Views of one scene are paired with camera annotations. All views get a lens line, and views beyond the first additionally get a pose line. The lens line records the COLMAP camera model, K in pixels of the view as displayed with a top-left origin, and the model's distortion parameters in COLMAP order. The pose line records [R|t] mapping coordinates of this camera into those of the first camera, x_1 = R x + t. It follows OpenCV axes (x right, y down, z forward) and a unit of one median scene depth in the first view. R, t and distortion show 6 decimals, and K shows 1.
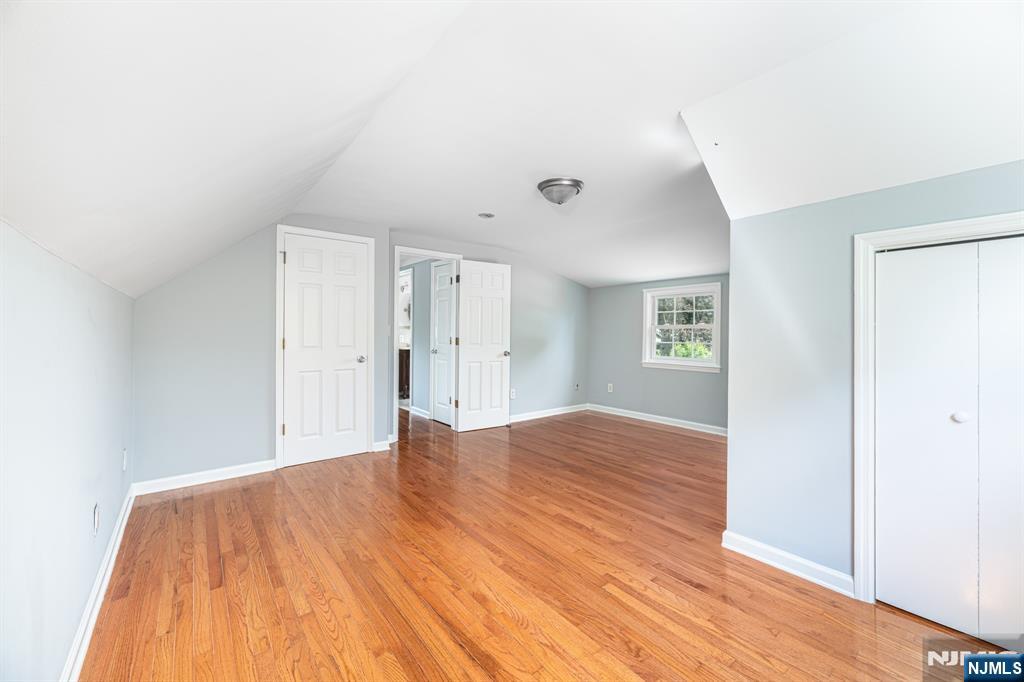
lens RADIAL K [[408.7, 0, 515.9], [0, 408.7, 334.4], [0, 0, 1]] dist [-0.001919, -0.000127]
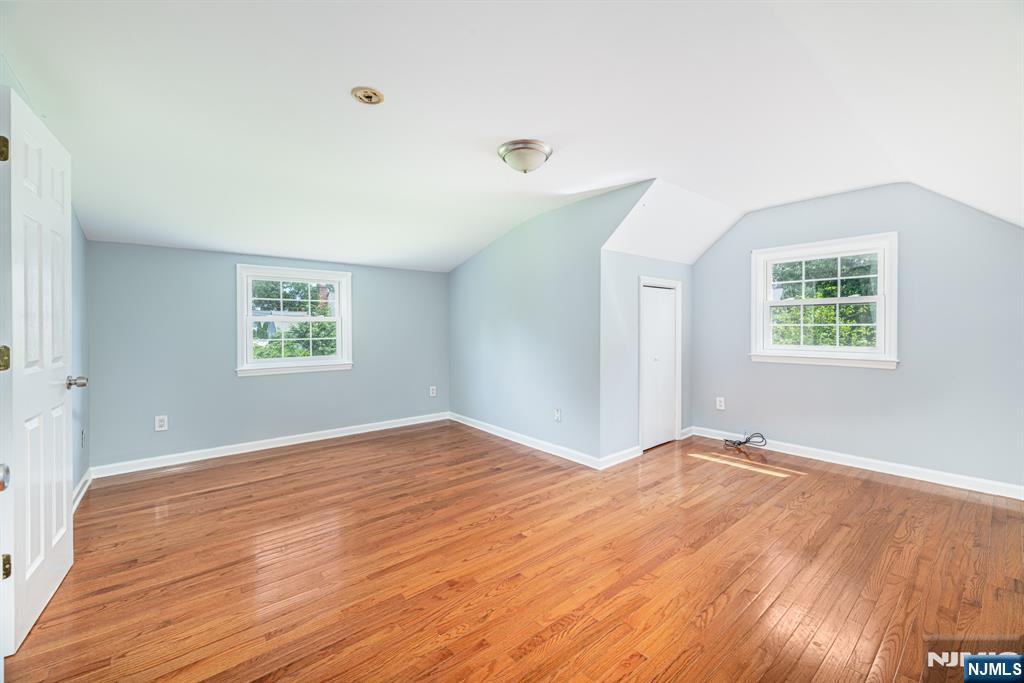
lens RADIAL K [[413.6, 0, 517.0], [0, 413.6, 333.6], [0, 0, 1]] dist [0.000454, 0.000063]
pose [[-0.027387, -0.020311, 0.999419, -0.603306], [0.009979, 0.999738, 0.020591, -0.003889], [-0.999575, 0.010537, -0.027177, 0.836030]]
